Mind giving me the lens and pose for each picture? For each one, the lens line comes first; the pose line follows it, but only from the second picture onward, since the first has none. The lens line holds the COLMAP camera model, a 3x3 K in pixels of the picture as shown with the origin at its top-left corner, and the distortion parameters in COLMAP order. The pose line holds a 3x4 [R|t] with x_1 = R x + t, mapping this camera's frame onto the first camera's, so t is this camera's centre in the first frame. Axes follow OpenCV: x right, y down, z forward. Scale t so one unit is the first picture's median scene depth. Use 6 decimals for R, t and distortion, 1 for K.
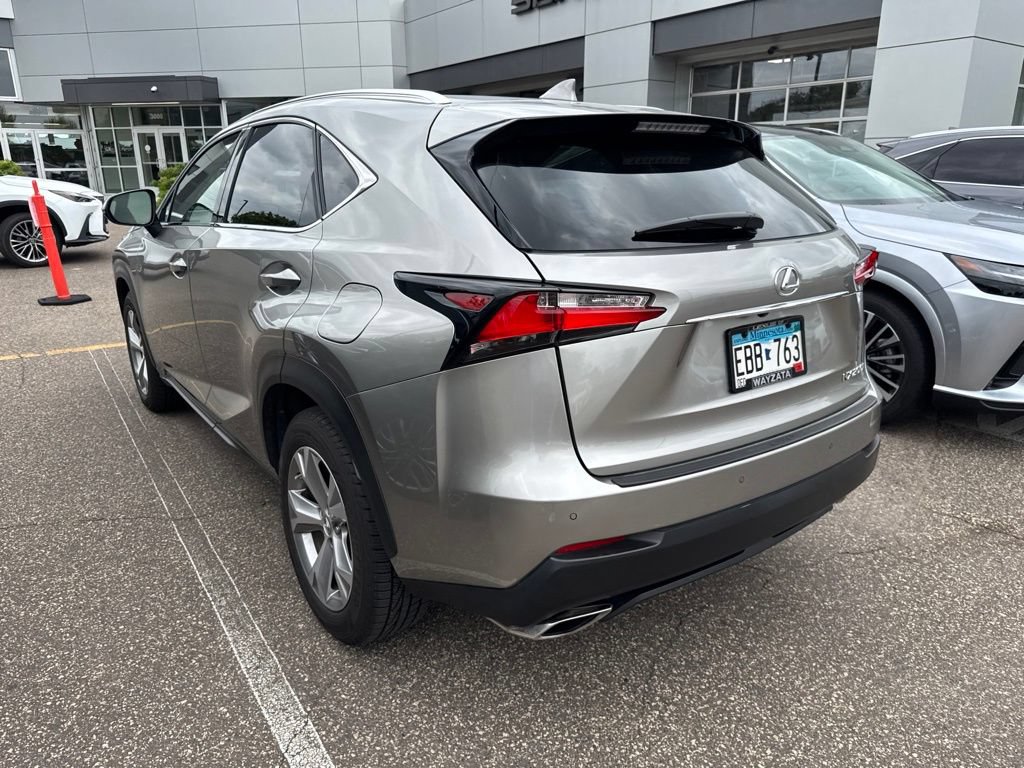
lens RADIAL K [[718.7, 0, 512.0], [0, 718.7, 384.0], [0, 0, 1]] dist [0.017106, -0.025500]
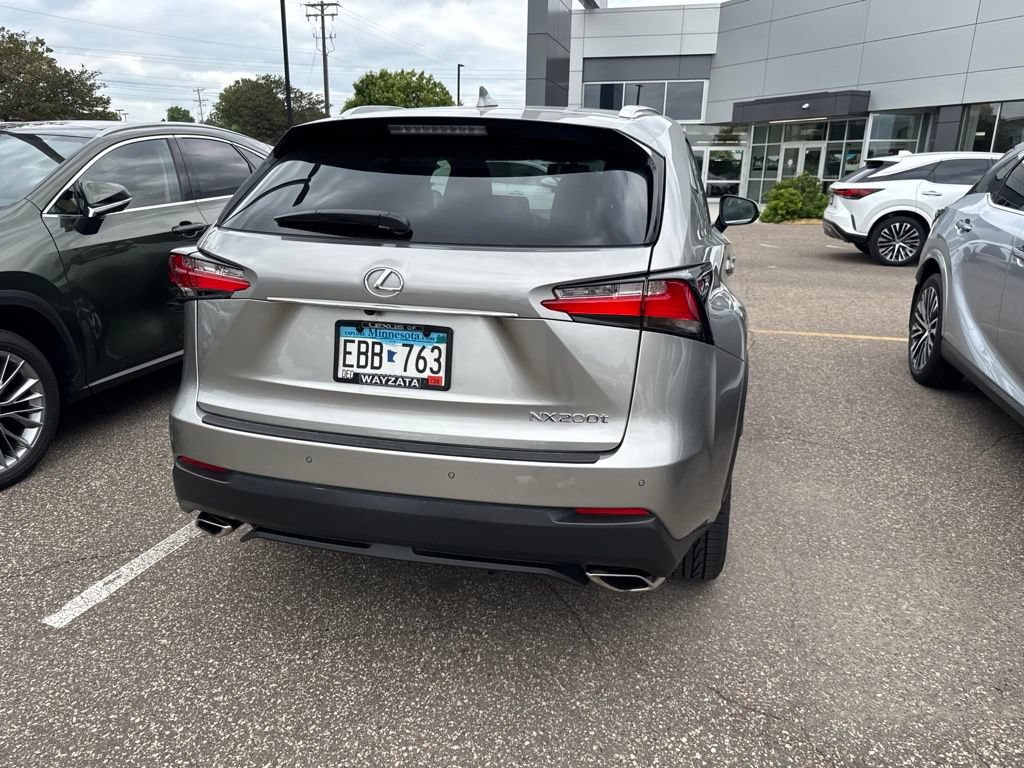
lens RADIAL K [[722.5, 0, 519.7], [0, 722.5, 367.5], [0, 0, 1]] dist [0.043204, -0.057752]
pose [[0.653186, 0.203593, -0.729313, 1.120931], [-0.234077, 0.970289, 0.061219, -0.120061], [0.720108, 0.130729, 0.681435, 0.419935]]
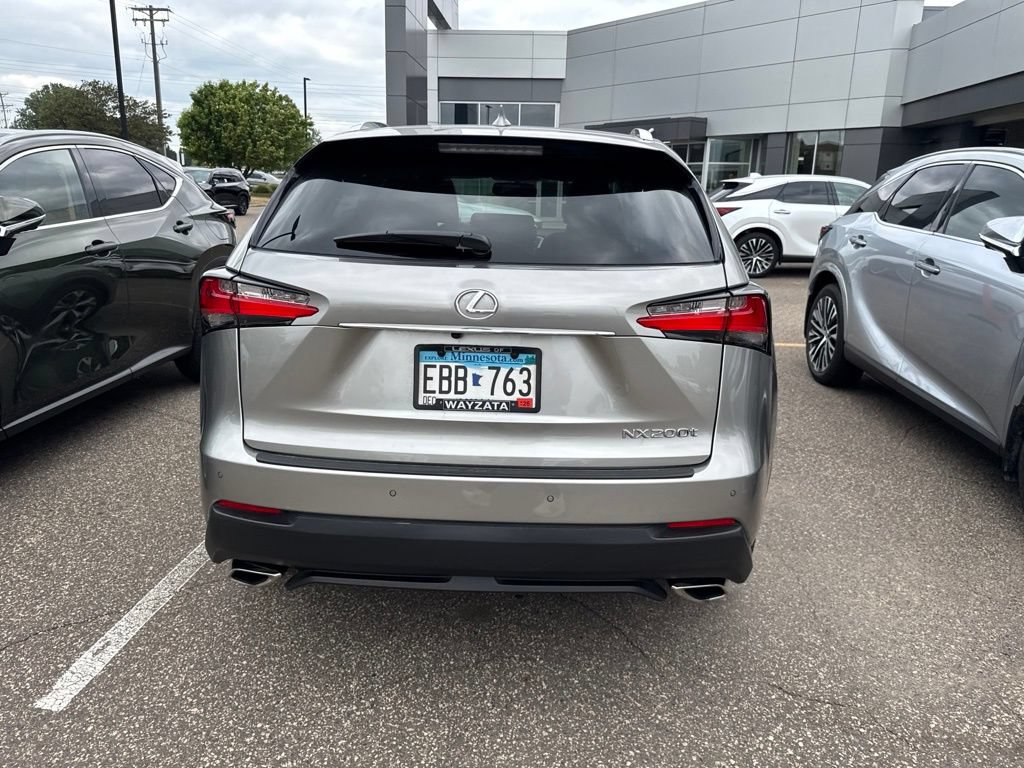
lens RADIAL K [[724.4, 0, 521.4], [0, 724.4, 360.9], [0, 0, 1]] dist [0.031892, -0.038770]
pose [[0.792832, 0.153541, -0.589782, 0.904427], [-0.198665, 0.979995, -0.011934, -0.062130], [0.576151, 0.126631, 0.807474, 0.233221]]
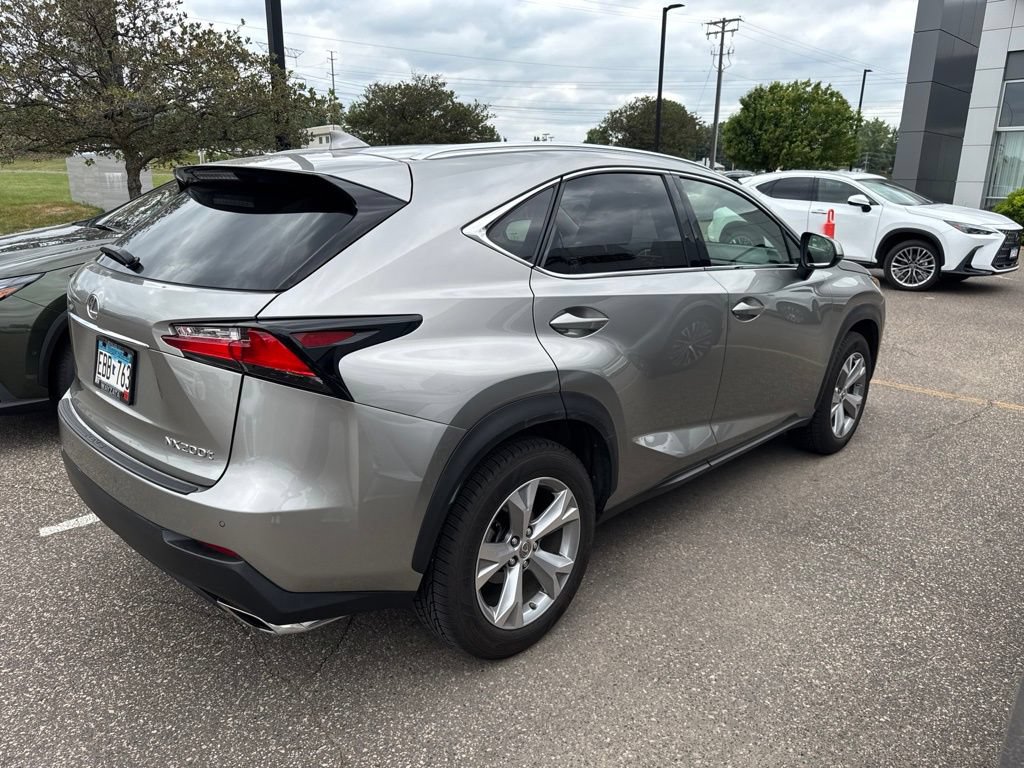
lens RADIAL K [[711.0, 0, 498.0], [0, 711.0, 398.9], [0, 0, 1]] dist [0.017566, -0.026526]
pose [[0.165475, 0.284490, -0.944290, 1.445445], [-0.296690, 0.927495, 0.227439, -0.410961], [0.940528, 0.242526, 0.237882, 1.230101]]
